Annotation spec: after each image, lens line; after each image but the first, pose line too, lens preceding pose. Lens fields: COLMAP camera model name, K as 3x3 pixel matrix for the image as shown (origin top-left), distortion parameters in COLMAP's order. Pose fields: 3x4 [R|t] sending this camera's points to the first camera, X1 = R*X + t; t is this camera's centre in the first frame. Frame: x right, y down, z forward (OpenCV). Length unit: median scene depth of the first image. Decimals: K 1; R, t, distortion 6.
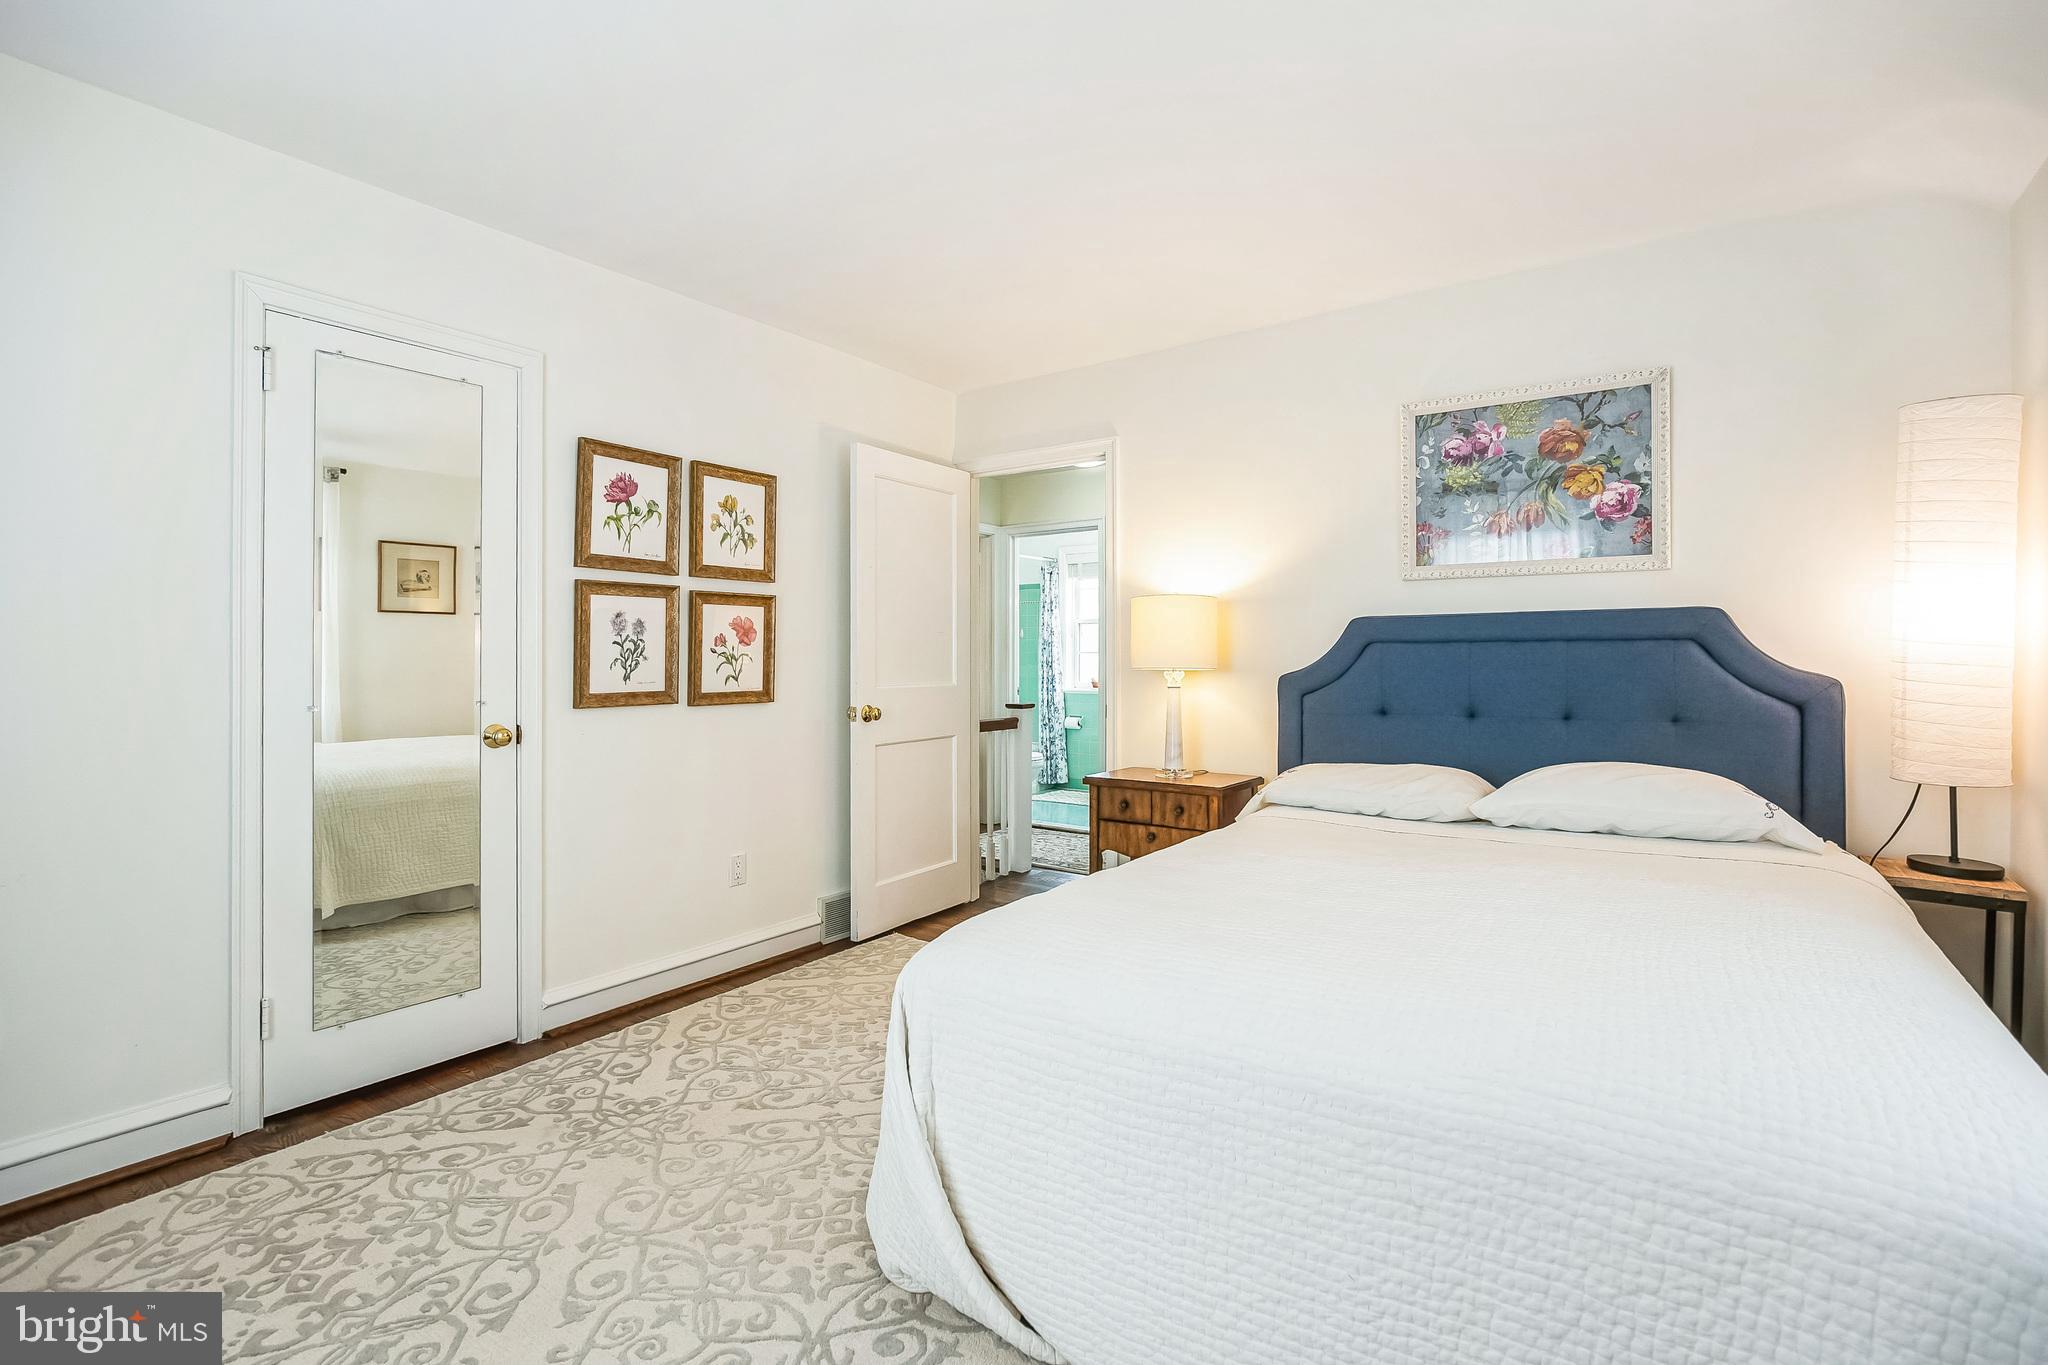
lens RADIAL K [[947.6, 0, 1026.9], [0, 947.6, 669.6], [0, 0, 1]] dist [-0.025838, 0.007618]
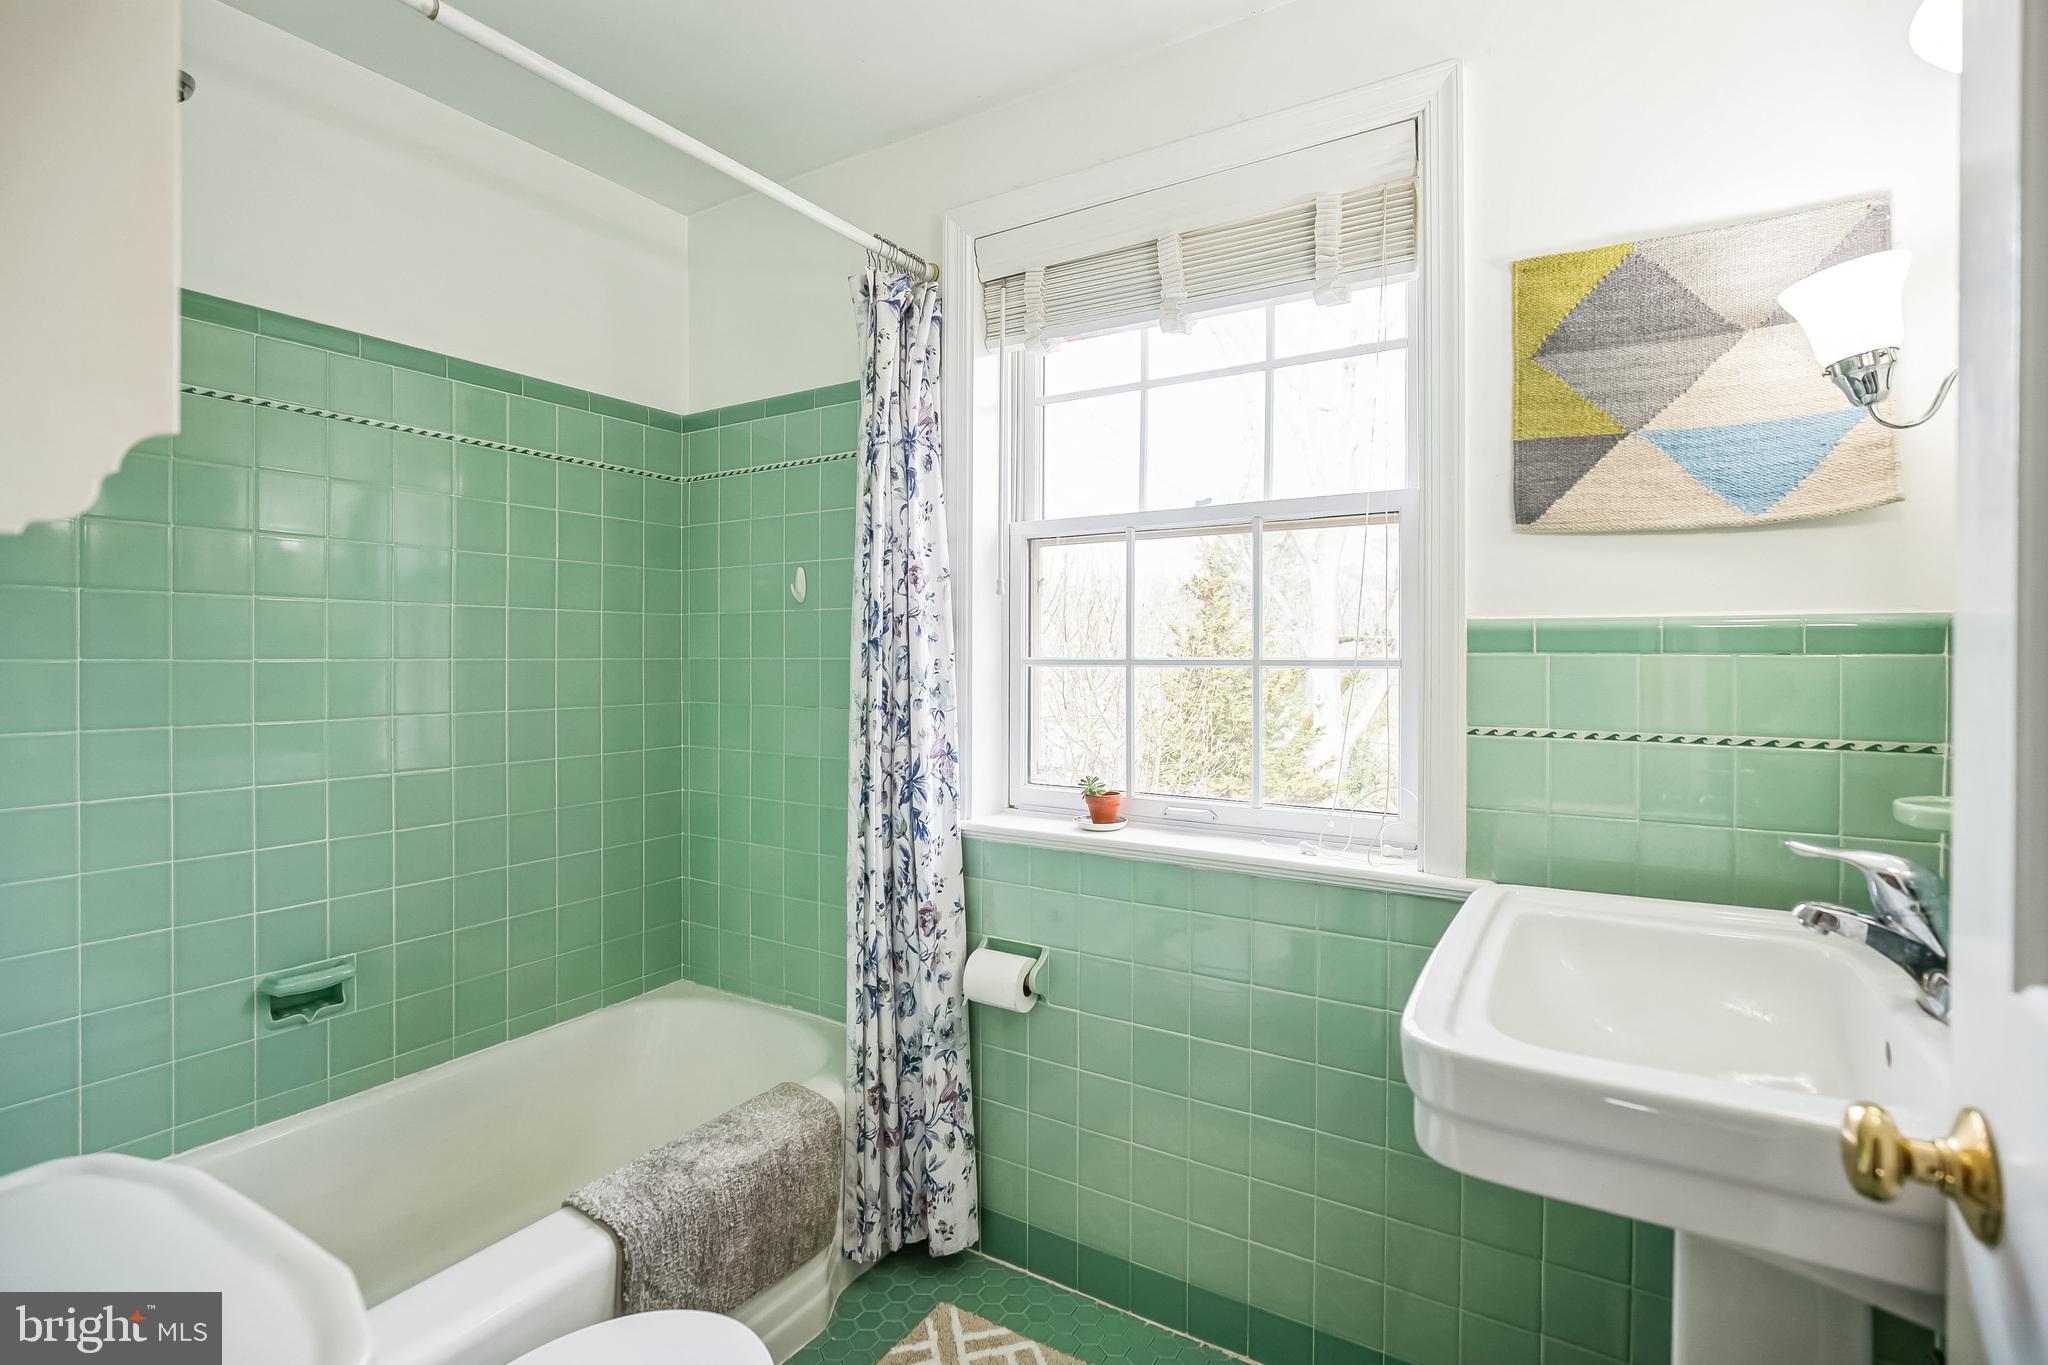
lens RADIAL K [[947.6, 0, 1024.0], [0, 947.6, 675.2], [0, 0, 1]] dist [-0.025838, 0.007618]
pose [[0.997643, 0.002918, 0.068550, 0.038337], [-0.002958, 0.999996, 0.000491, -0.015082], [-0.068548, -0.000692, 0.997648, 0.775864]]
